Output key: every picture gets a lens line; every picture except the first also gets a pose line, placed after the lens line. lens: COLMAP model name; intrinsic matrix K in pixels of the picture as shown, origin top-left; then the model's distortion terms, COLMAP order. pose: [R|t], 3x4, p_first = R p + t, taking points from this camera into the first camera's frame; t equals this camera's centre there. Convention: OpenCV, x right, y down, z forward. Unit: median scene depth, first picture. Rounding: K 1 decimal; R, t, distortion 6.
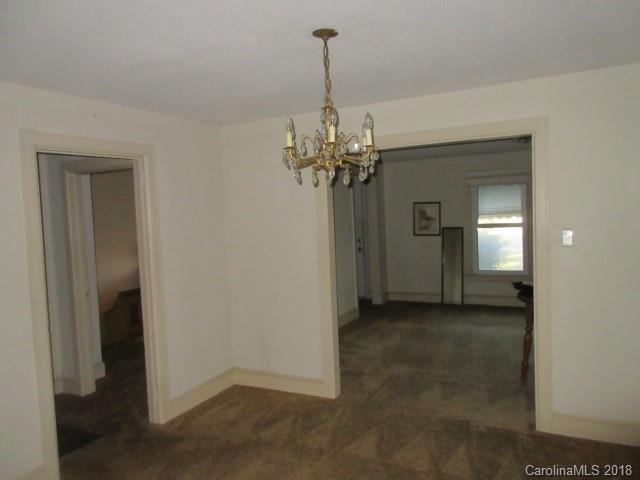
lens RADIAL K [[477.2, 0, 319.7], [0, 477.2, 237.5], [0, 0, 1]] dist [-0.003406, -0.007305]
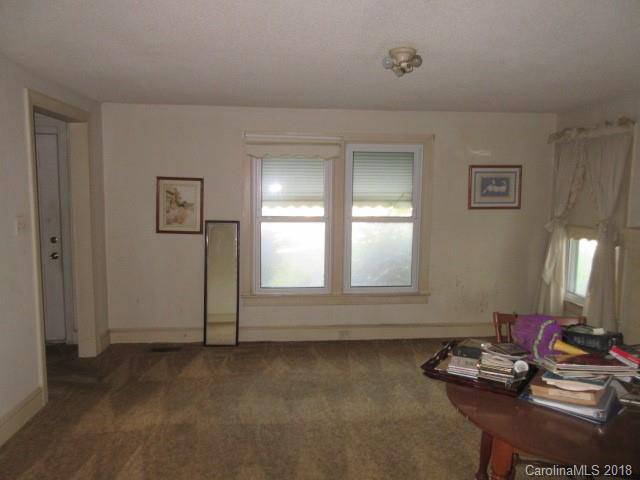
lens RADIAL K [[477.2, 0, 320.5], [0, 477.2, 233.3], [0, 0, 1]] dist [-0.003406, -0.007305]
pose [[0.843482, -0.005551, 0.537128, 0.052602], [-0.017095, 0.999163, 0.037172, -0.029641], [-0.536885, -0.040536, 0.842681, 0.404266]]
